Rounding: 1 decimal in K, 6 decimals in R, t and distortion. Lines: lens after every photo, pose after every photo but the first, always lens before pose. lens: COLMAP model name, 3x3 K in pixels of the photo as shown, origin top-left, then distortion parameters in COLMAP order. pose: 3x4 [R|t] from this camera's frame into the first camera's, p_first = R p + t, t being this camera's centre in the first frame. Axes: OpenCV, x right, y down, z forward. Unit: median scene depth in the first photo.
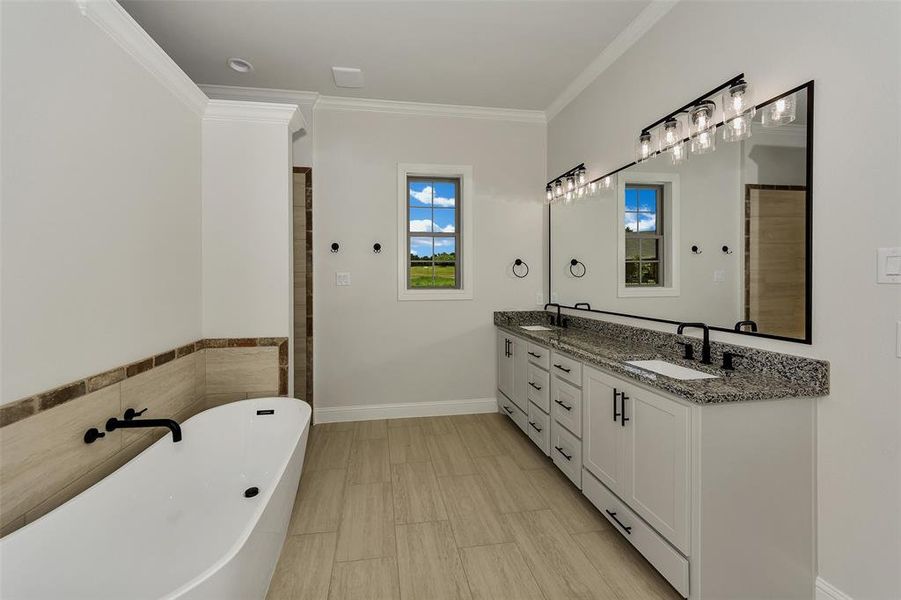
lens RADIAL K [[328.9, 0, 440.7], [0, 328.9, 280.7], [0, 0, 1]] dist [0.009525, -0.005209]
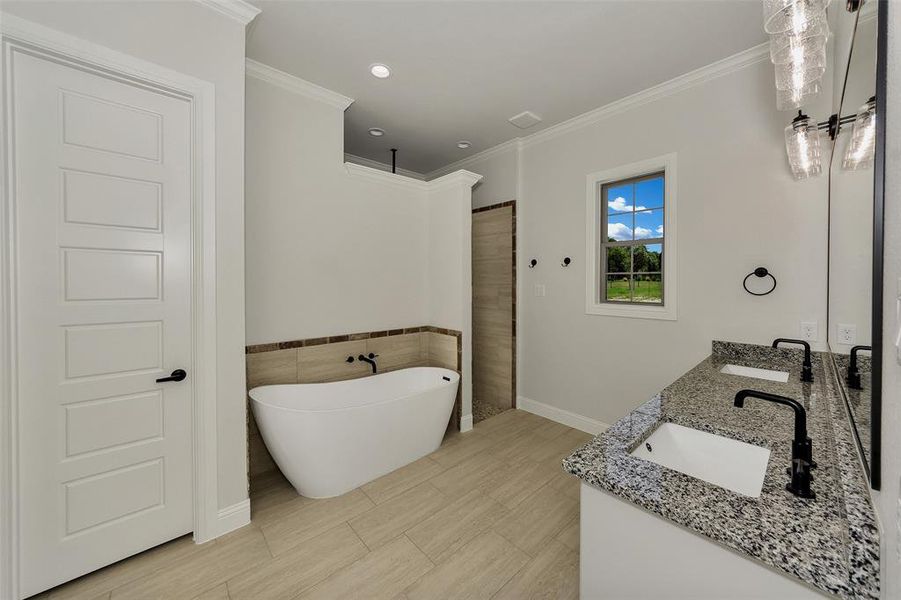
lens RADIAL K [[335.5, 0, 470.9], [0, 335.5, 286.7], [0, 0, 1]] dist [0.001534, -0.000072]
pose [[0.572572, 0.020509, -0.819598, 0.738538], [-0.014971, 0.999782, 0.014559, -0.045478], [0.819718, 0.003934, 0.572754, 0.195154]]
